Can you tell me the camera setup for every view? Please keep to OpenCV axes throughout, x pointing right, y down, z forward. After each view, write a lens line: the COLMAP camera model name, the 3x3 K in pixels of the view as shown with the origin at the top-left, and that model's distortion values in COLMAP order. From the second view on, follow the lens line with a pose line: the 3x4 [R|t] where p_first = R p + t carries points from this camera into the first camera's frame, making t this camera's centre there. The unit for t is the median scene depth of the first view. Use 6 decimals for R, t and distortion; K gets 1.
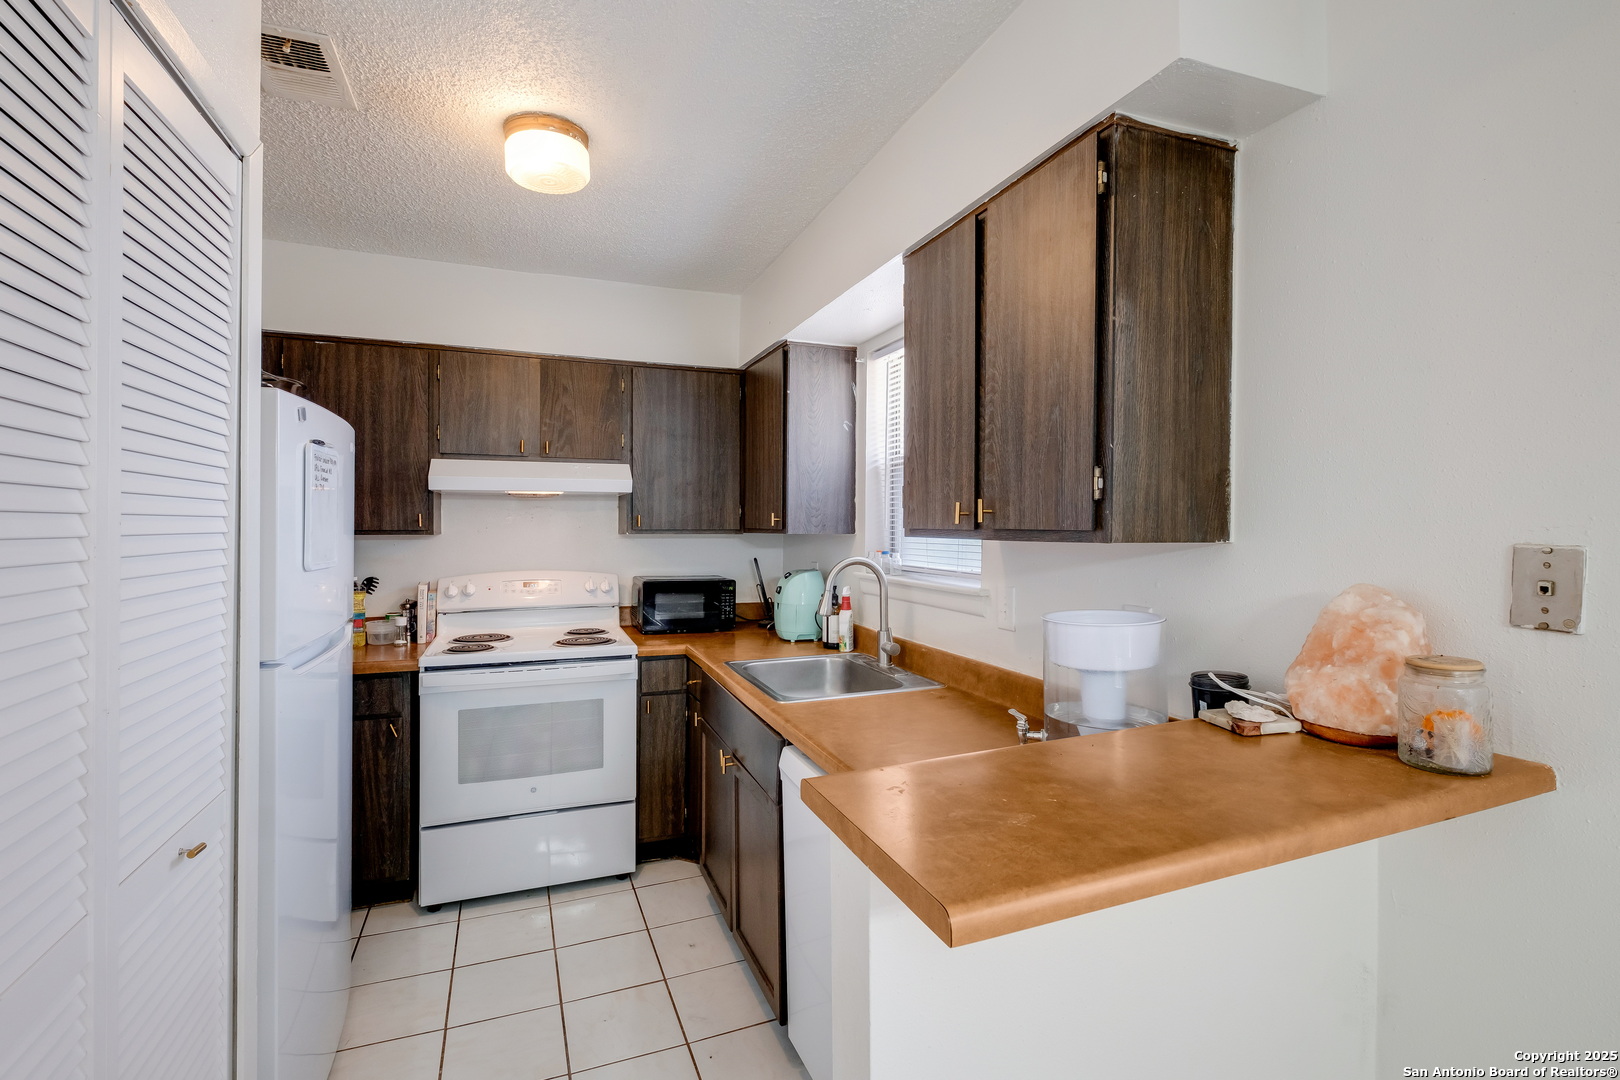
lens RADIAL K [[749.8, 0, 810.0], [0, 749.8, 528.9], [0, 0, 1]] dist [-0.000249, 0.000169]
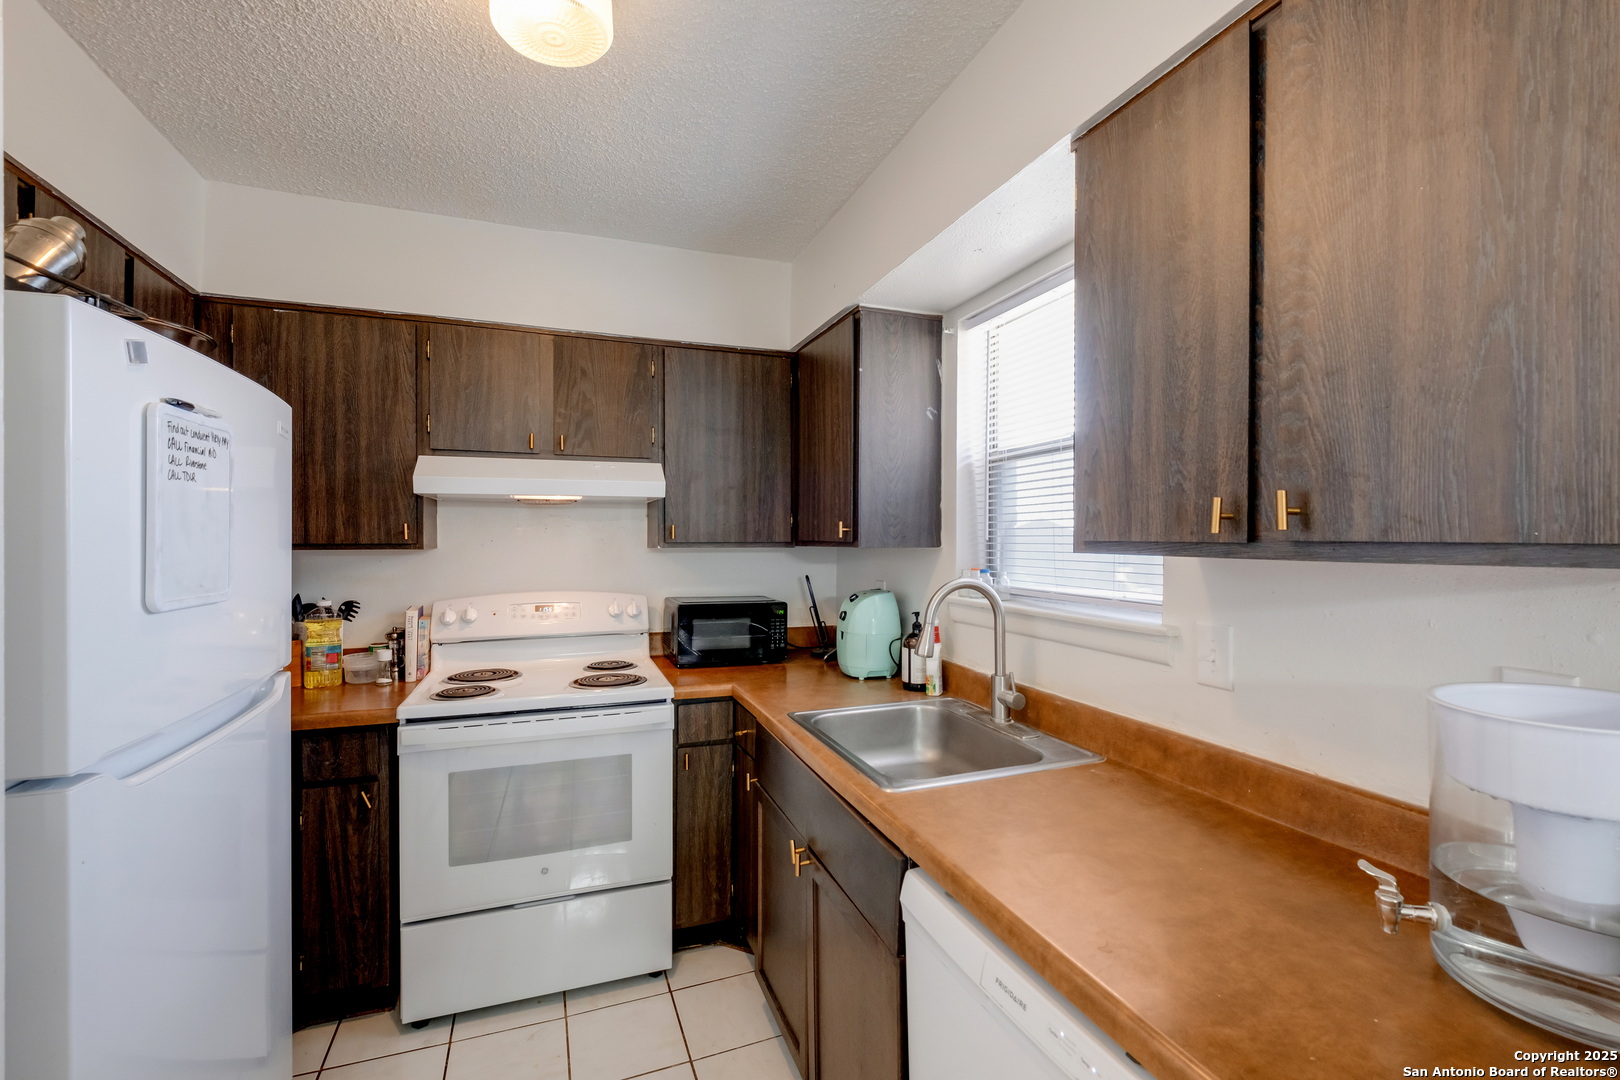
lens RADIAL K [[705.3, 0, 807.9], [0, 705.3, 544.0], [0, 0, 1]] dist [-0.004395, -0.000656]
pose [[0.999860, -0.002102, -0.016587, -0.074000], [0.002177, 0.999988, 0.004484, -0.000617], [0.016577, -0.004520, 0.999852, 0.250289]]
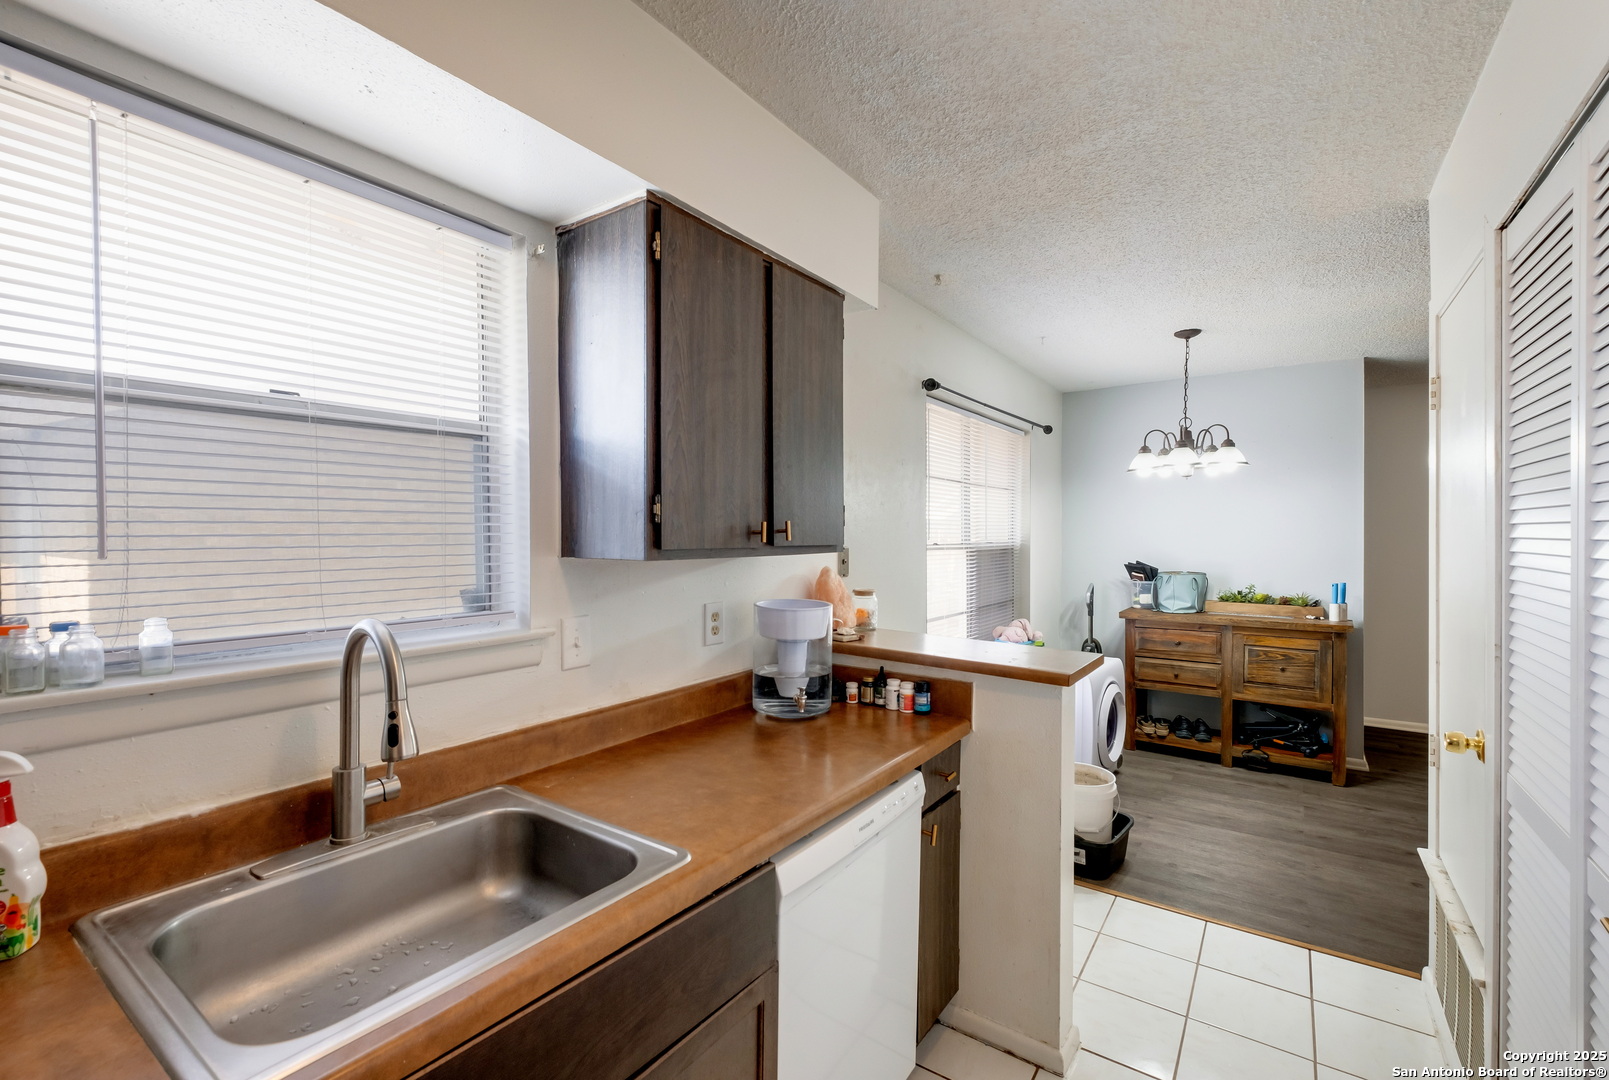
lens RADIAL K [[702.4, 0, 800.0], [0, 702.4, 538.0], [0, 0, 1]] dist [0.000967, 0.000096]
pose [[-0.554788, -0.010823, 0.831922, -0.387109], [-0.001052, 0.999924, 0.012306, -0.015206], [-0.831991, 0.005952, -0.554757, 0.891446]]
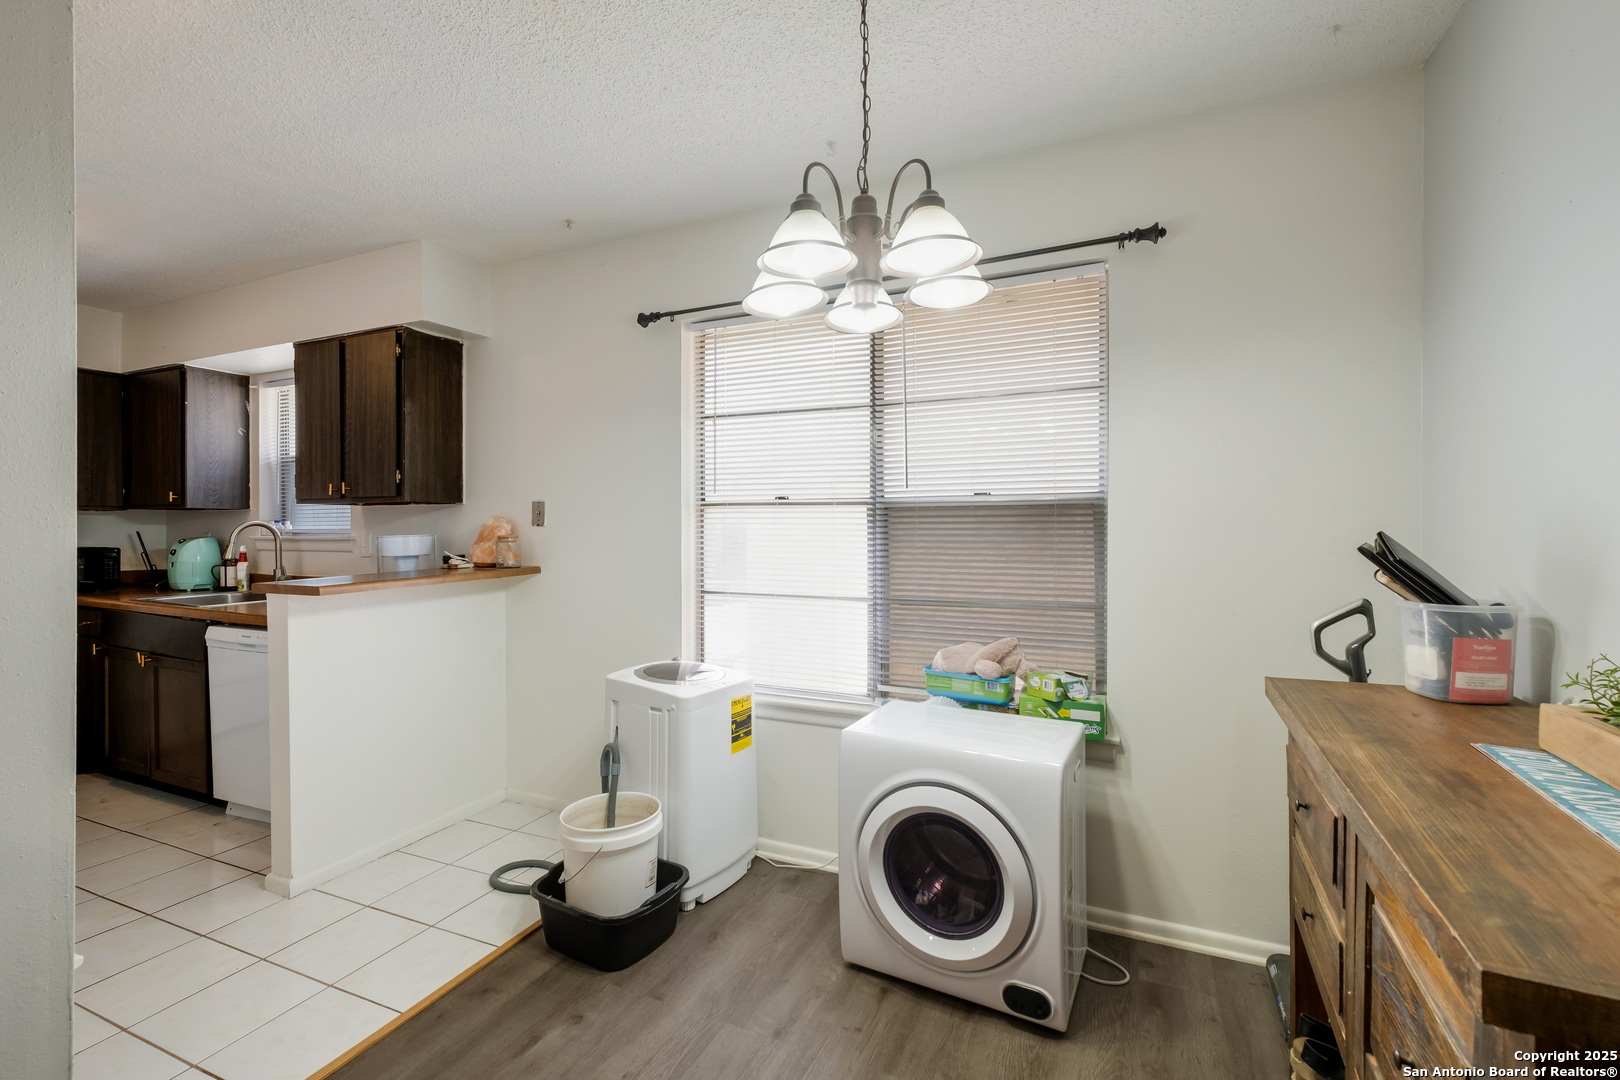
lens RADIAL K [[700.3, 0, 821.2], [0, 700.3, 531.4], [0, 0, 1]] dist [0.004897, -0.000265]
pose [[0.711274, -0.007967, 0.702869, -0.108694], [0.007553, 0.999965, 0.003691, 0.054371], [-0.702874, 0.002684, 0.711309, -0.721954]]
